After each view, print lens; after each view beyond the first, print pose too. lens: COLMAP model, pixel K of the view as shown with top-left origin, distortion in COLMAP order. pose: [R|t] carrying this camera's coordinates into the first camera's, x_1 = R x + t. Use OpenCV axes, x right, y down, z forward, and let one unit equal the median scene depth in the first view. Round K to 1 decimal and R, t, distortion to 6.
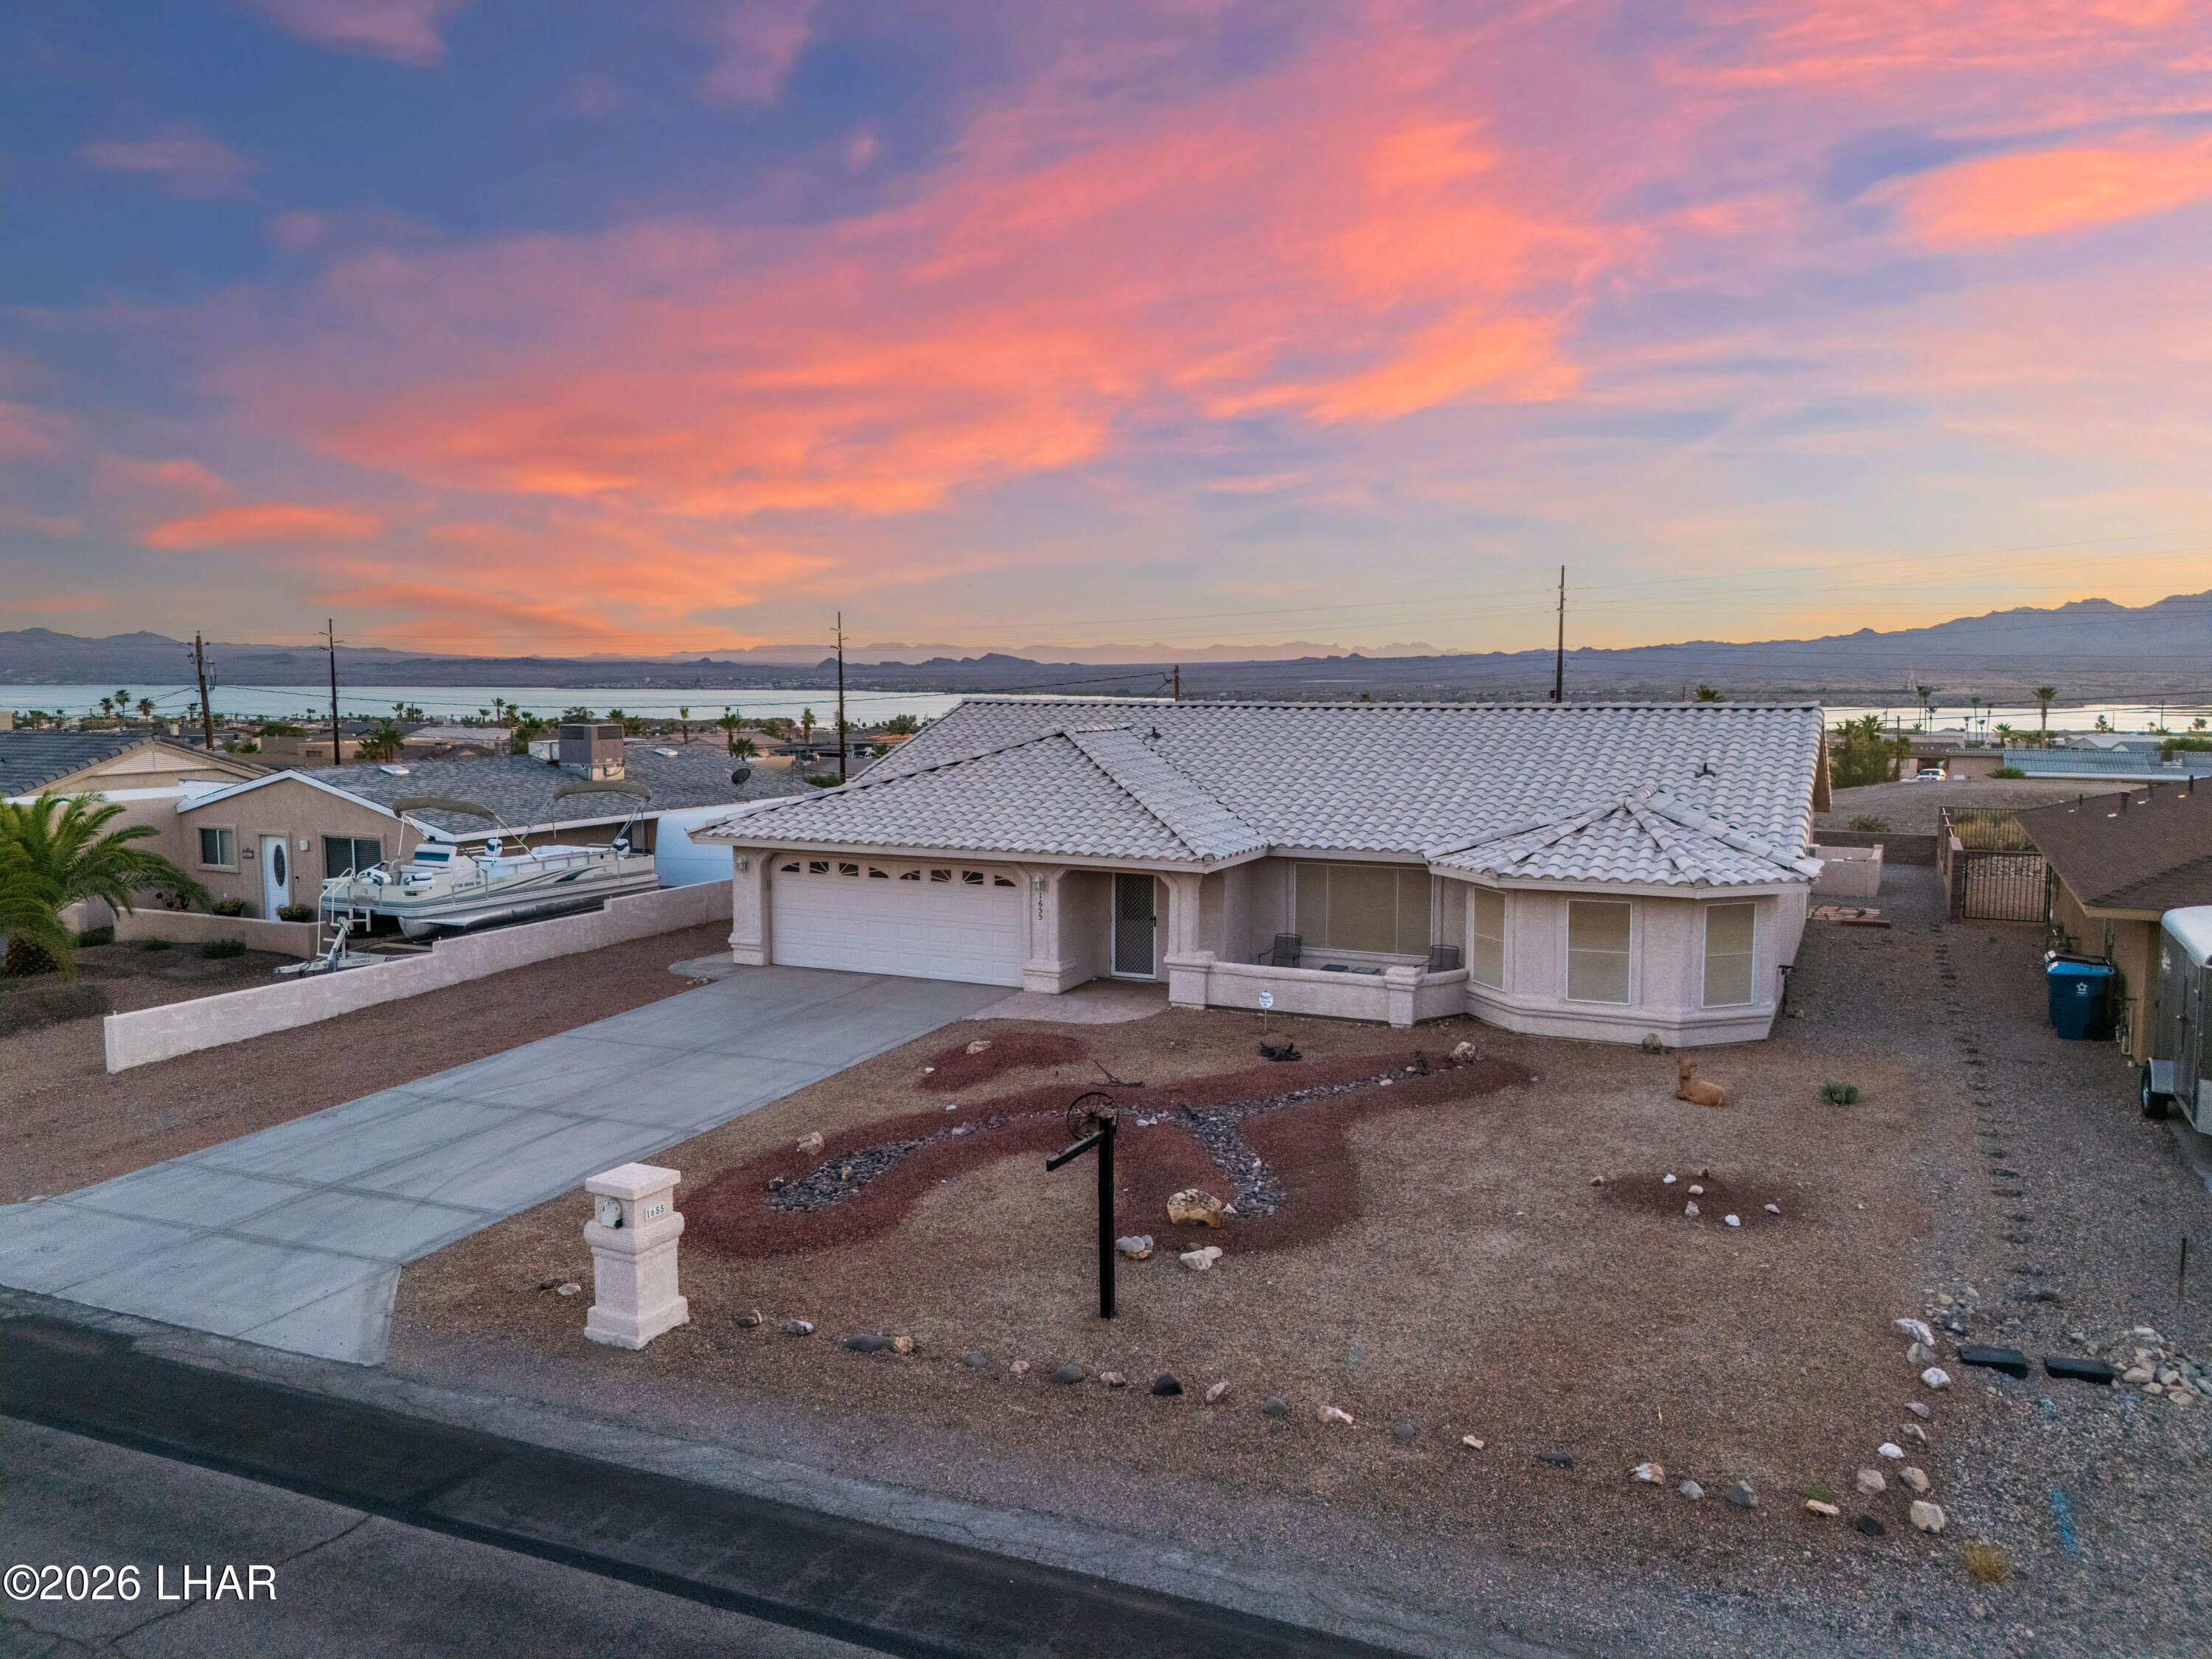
lens RADIAL K [[1618.3, 0, 1114.2], [0, 1618.3, 831.8], [0, 0, 1]] dist [0.063733, -0.047971]
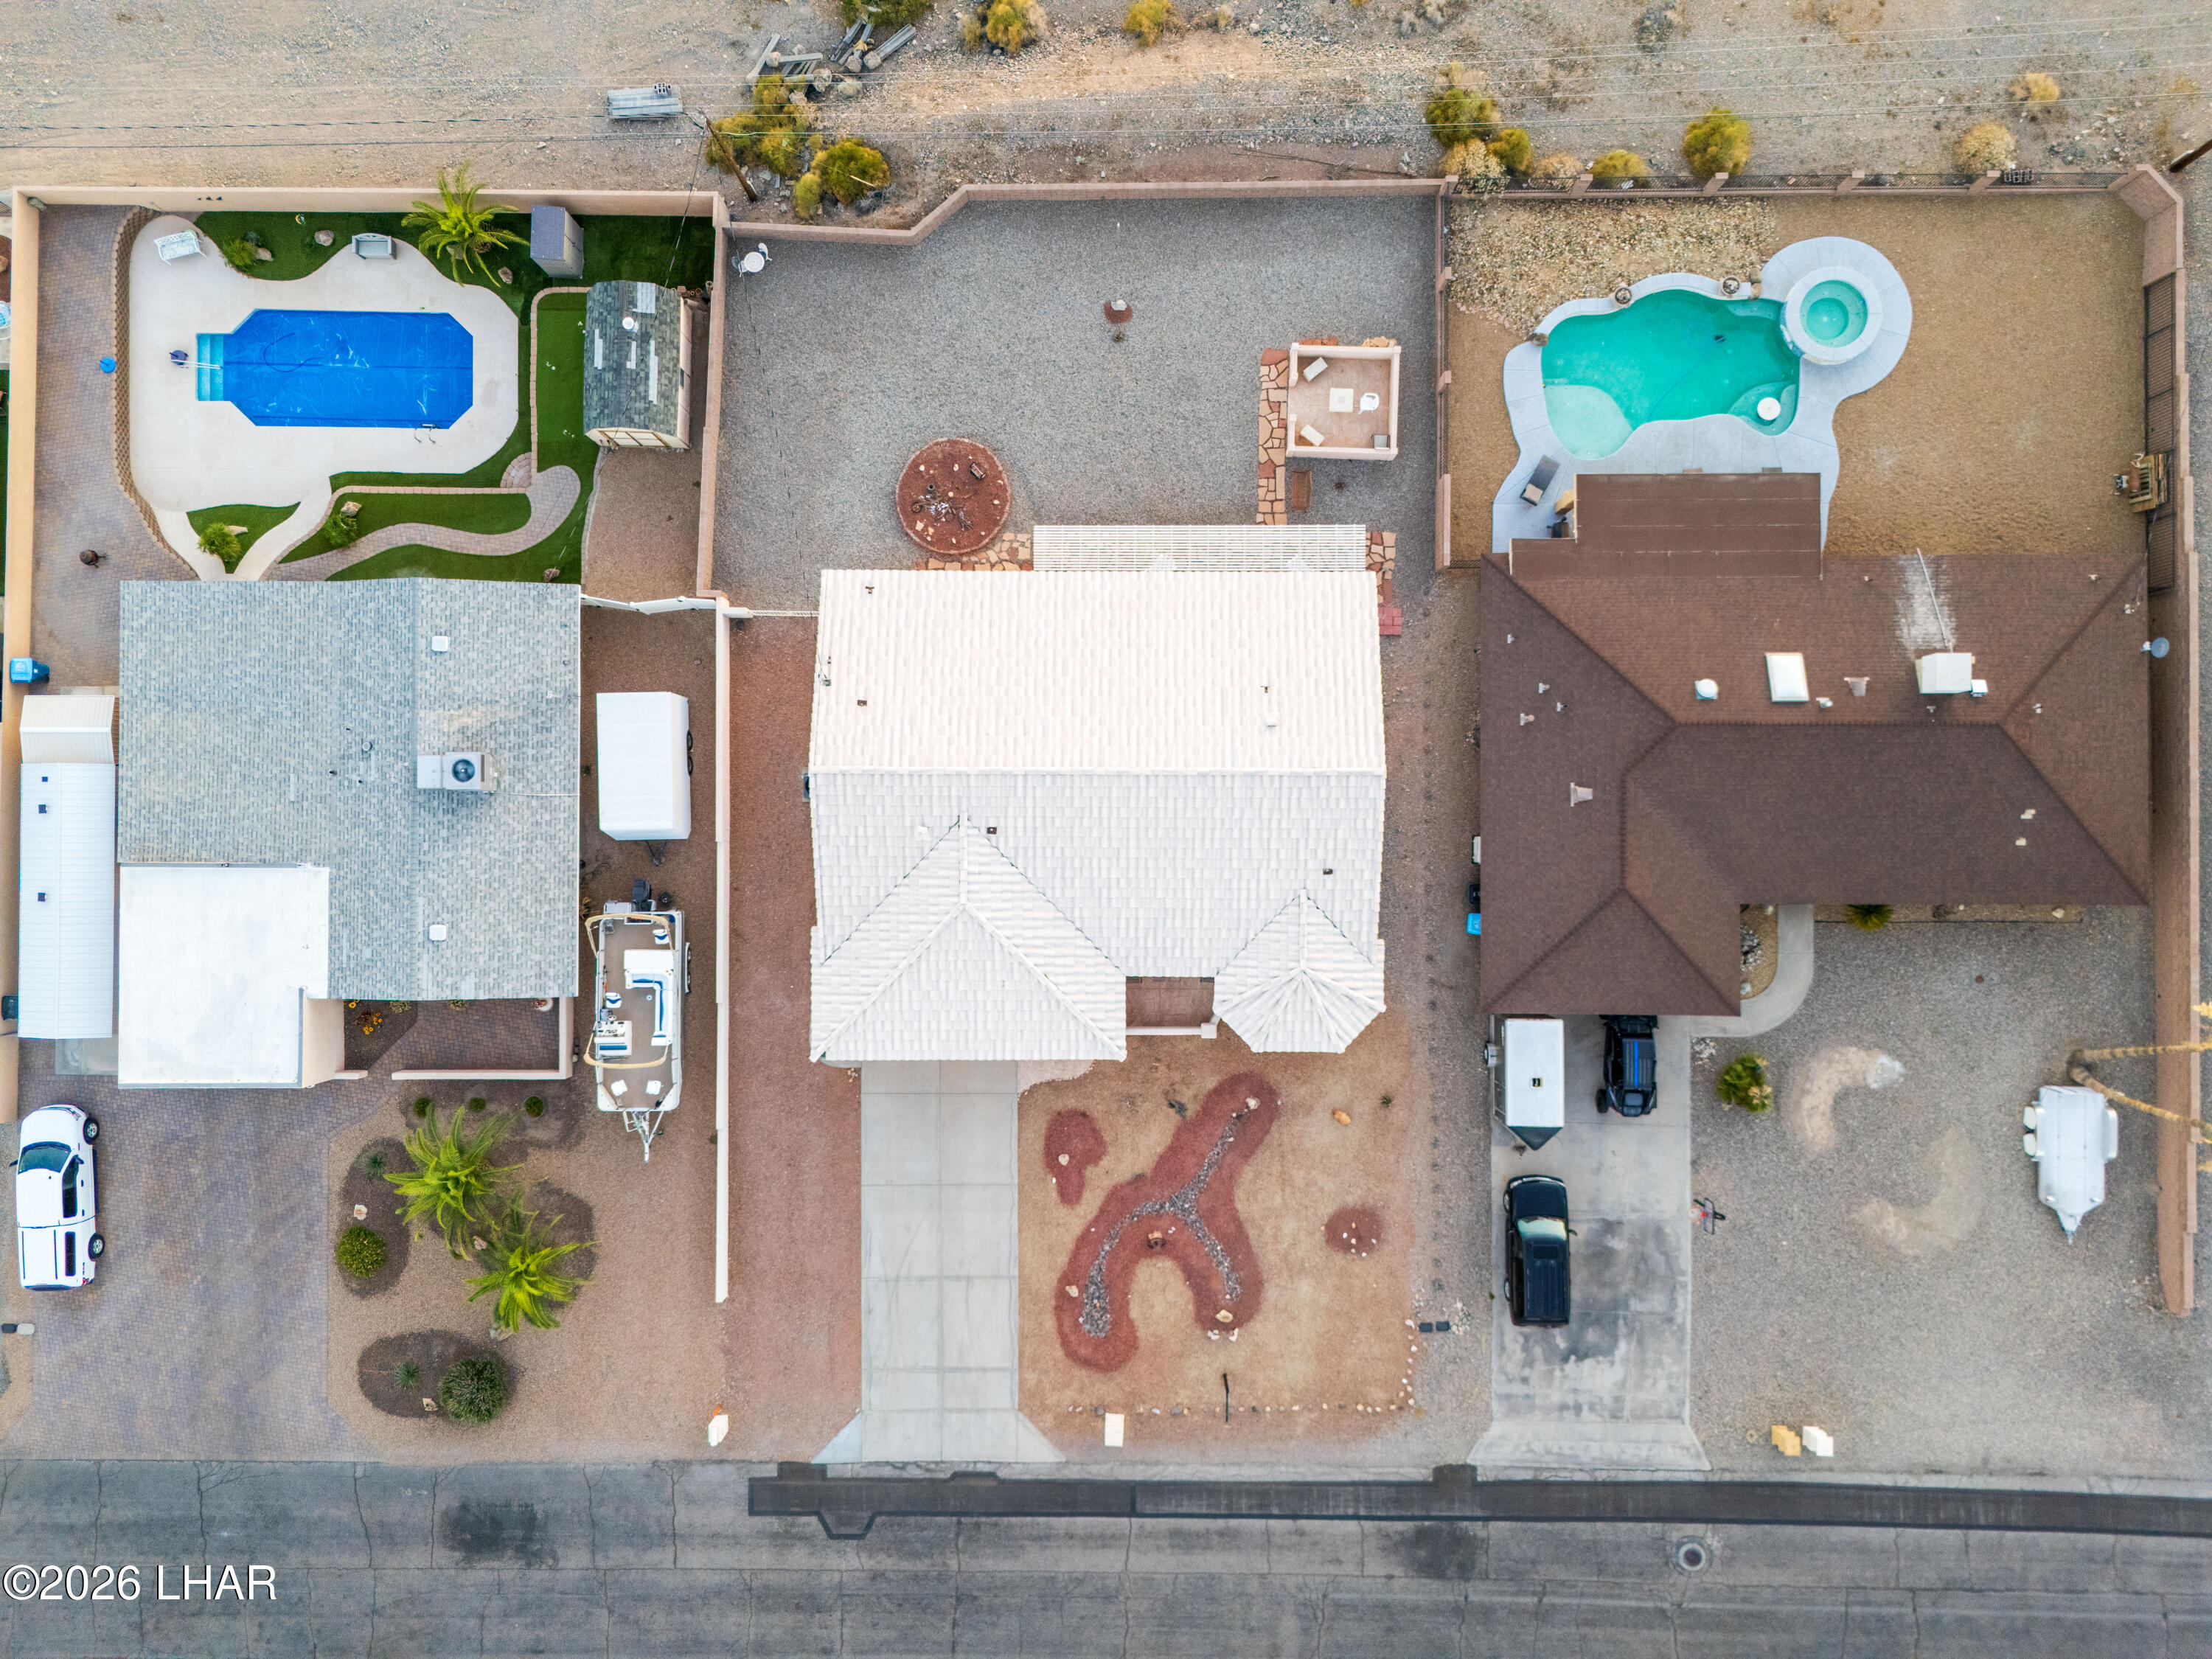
lens RADIAL K [[1618.3, 0, 1113.8], [0, 1618.3, 824.4], [0, 0, 1]] dist [0.063733, -0.047971]
pose [[0.905471, -0.424346, 0.007311, 0.182492], [0.049754, 0.123242, 0.991129, -2.384819], [-0.421482, -0.897074, 0.132705, 1.127225]]
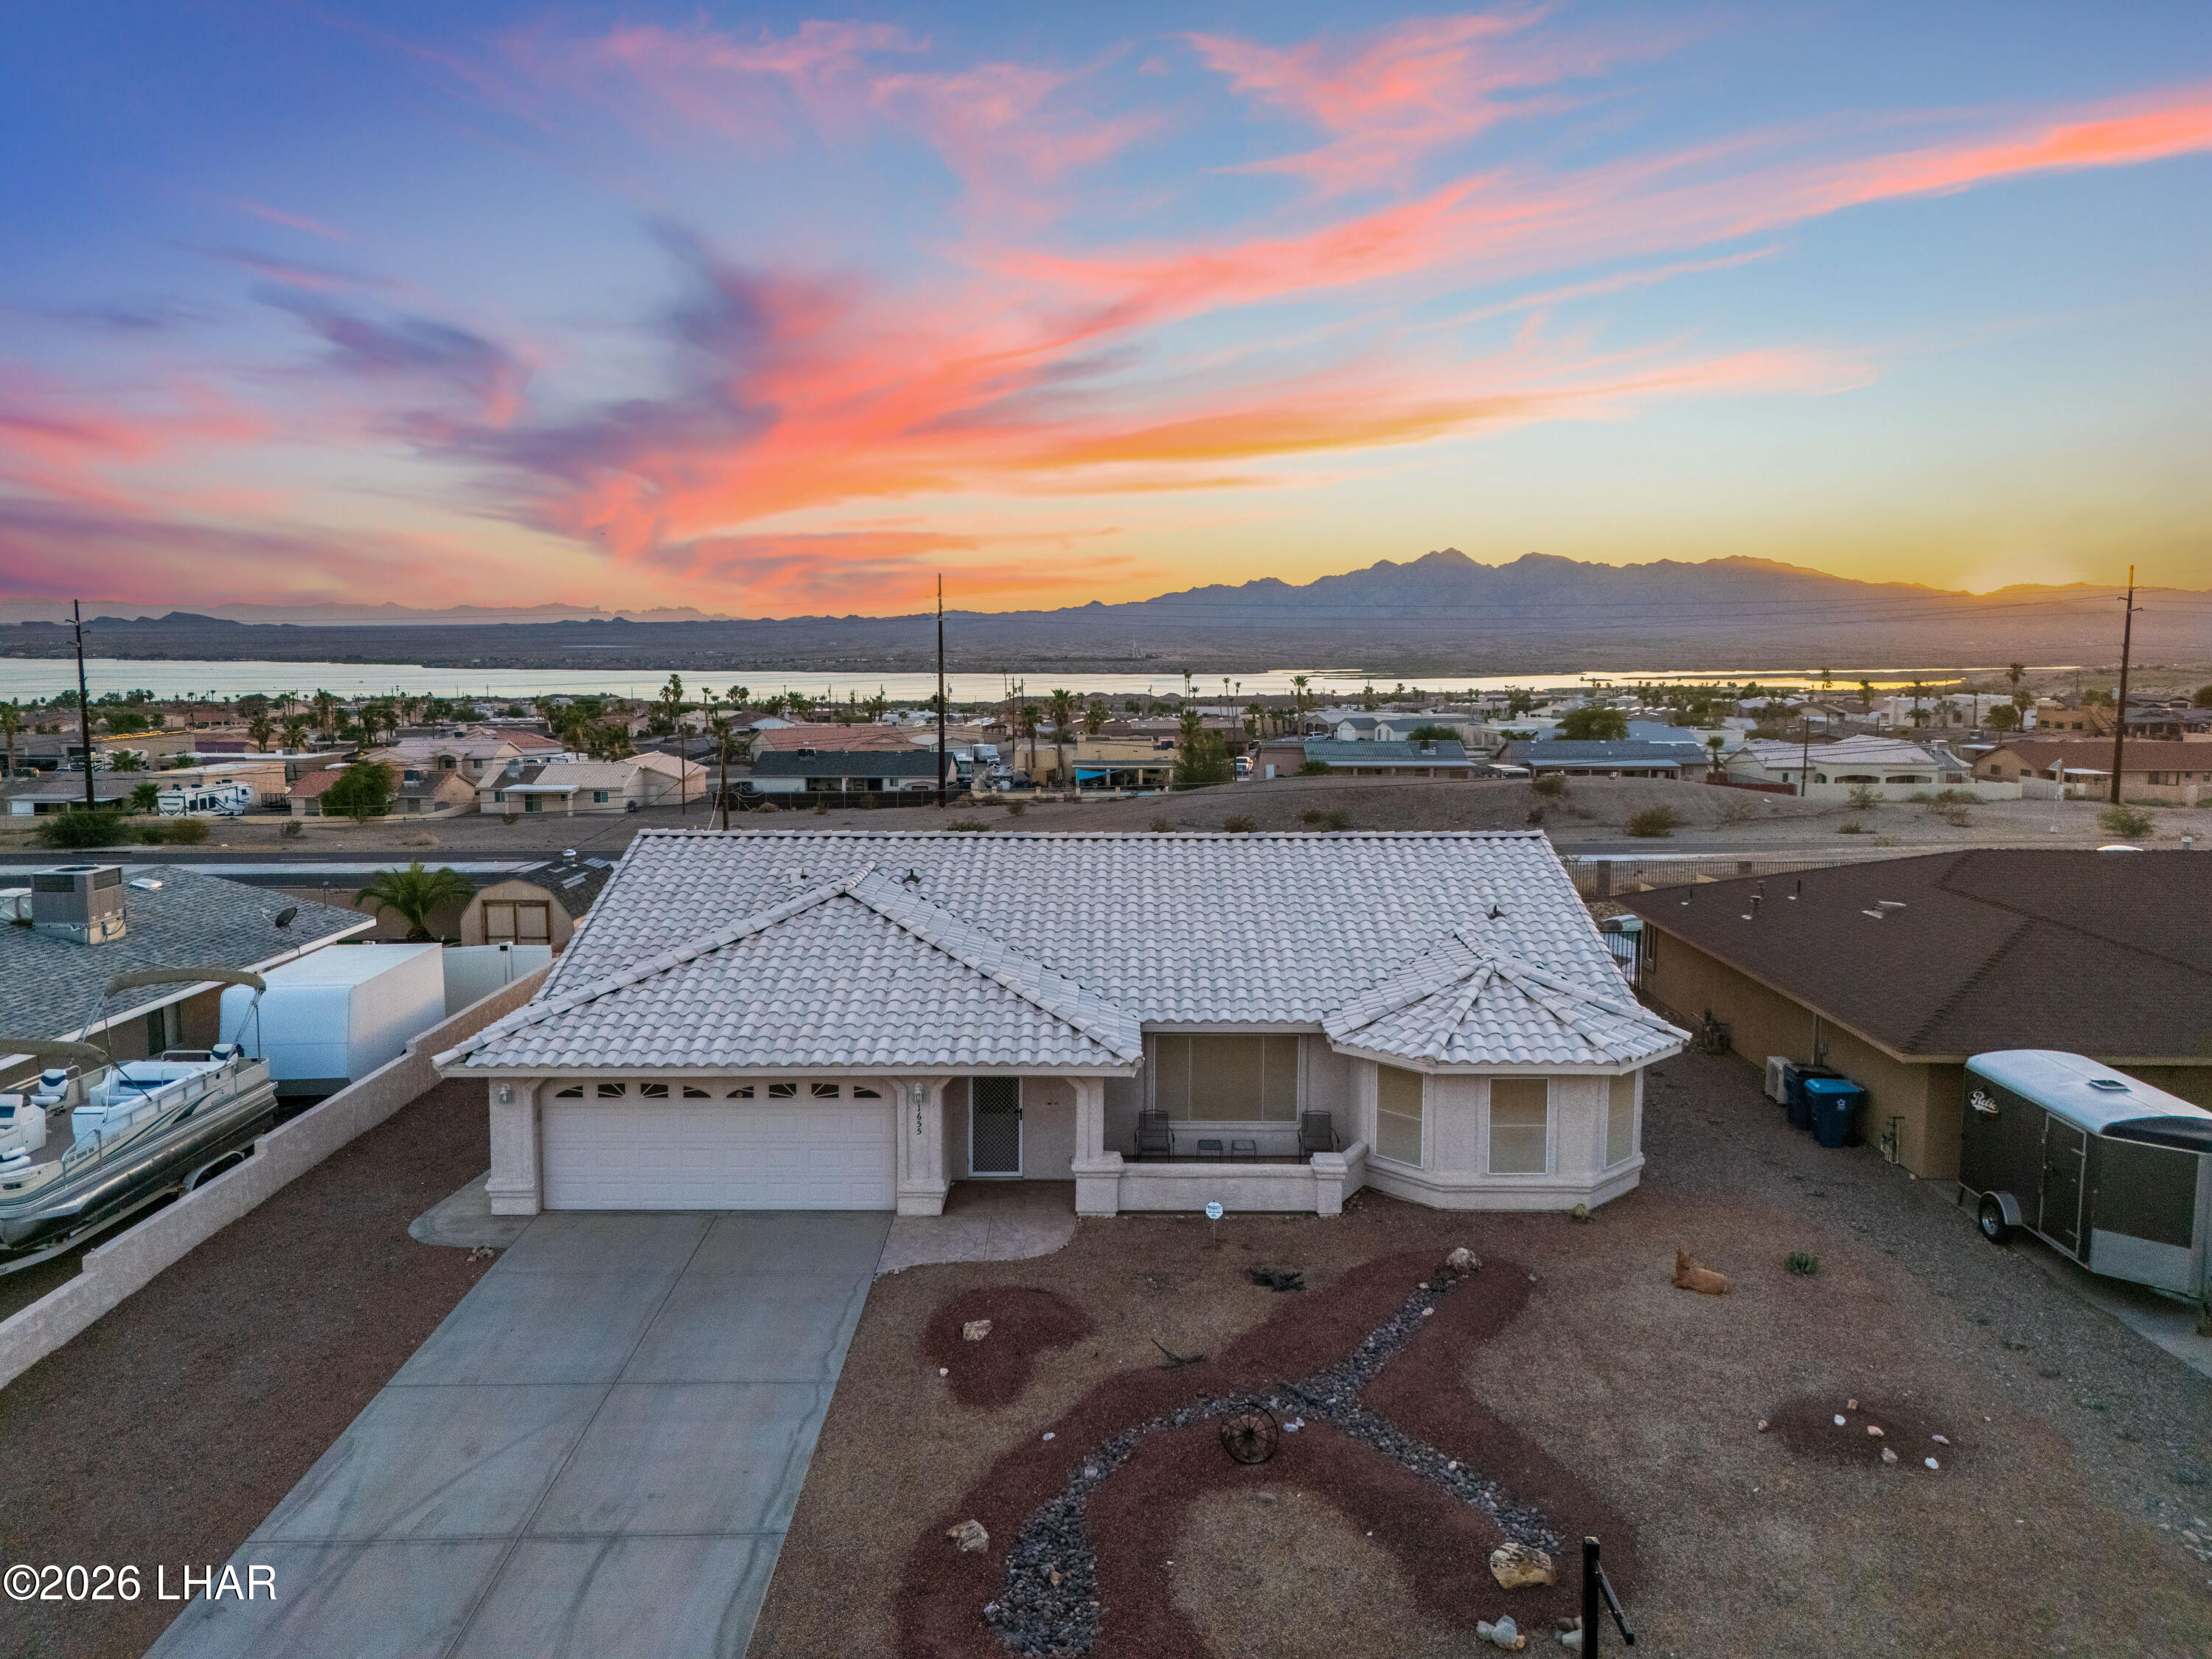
lens RADIAL K [[1618.3, 0, 1107.9], [0, 1618.3, 863.0], [0, 0, 1]] dist [0.063733, -0.047971]
pose [[0.907786, -0.056473, 0.415615, -0.383615], [0.040406, 0.998060, 0.047359, -0.162872], [-0.417484, -0.026198, 0.908307, 0.179541]]
